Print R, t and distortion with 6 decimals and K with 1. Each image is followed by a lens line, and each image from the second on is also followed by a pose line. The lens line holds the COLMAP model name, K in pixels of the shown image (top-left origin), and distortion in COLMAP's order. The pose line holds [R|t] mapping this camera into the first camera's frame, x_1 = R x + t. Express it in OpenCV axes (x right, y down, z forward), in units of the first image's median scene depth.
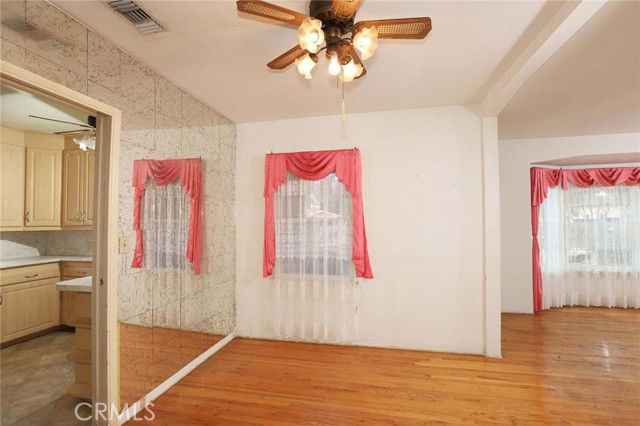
lens RADIAL K [[297.0, 0, 330.3], [0, 297.0, 211.9], [0, 0, 1]] dist [-0.002986, 0.000819]
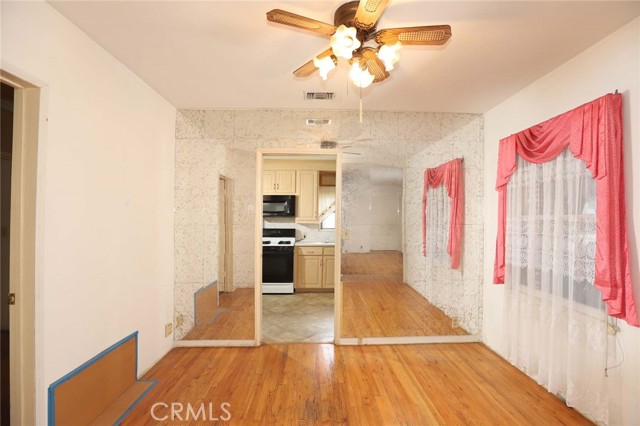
lens RADIAL K [[297.0, 0, 330.3], [0, 297.0, 211.9], [0, 0, 1]] dist [-0.002986, 0.000819]
pose [[0.253517, -0.021944, -0.967082, 0.371209], [0.023751, 0.999582, -0.016455, 0.009255], [0.967039, -0.018798, 0.253932, 0.235251]]
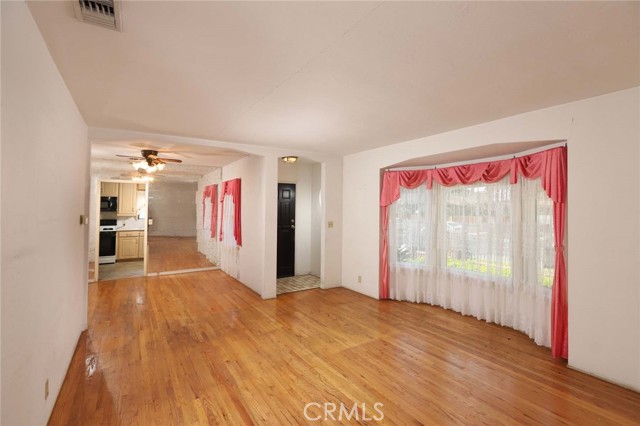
lens RADIAL K [[297.0, 0, 330.3], [0, 297.0, 211.9], [0, 0, 1]] dist [-0.002986, 0.000819]
pose [[0.708366, 0.015553, -0.705674, 1.331256], [0.008999, 0.999477, 0.031061, -0.035115], [0.705788, -0.028353, 0.707856, 0.048415]]
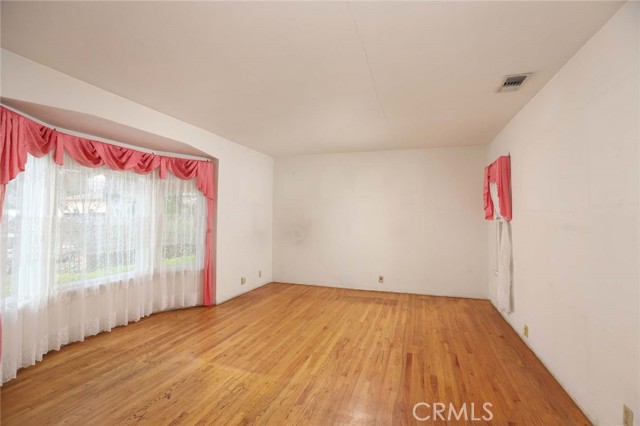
lens RADIAL K [[292.1, 0, 320.9], [0, 292.1, 204.2], [0, 0, 1]] dist [-0.028482, 0.000419]
pose [[0.150117, 0.046419, 0.987578, 0.298403], [-0.037031, 0.998460, -0.041301, 0.013102], [-0.987974, -0.030371, 0.151605, 0.377198]]
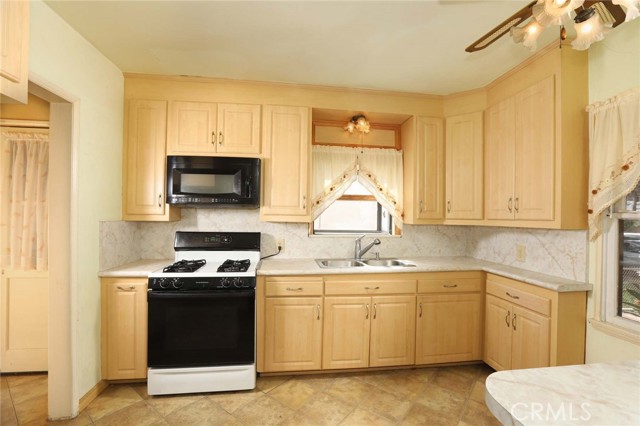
lens RADIAL K [[297.0, 0, 330.3], [0, 297.0, 211.9], [0, 0, 1]] dist [-0.002986, 0.000819]
pose [[0.334450, 0.014122, -0.942308, -0.299516], [0.017789, 0.999615, 0.021294, 0.006683], [0.942246, -0.023885, 0.334070, 0.346028]]
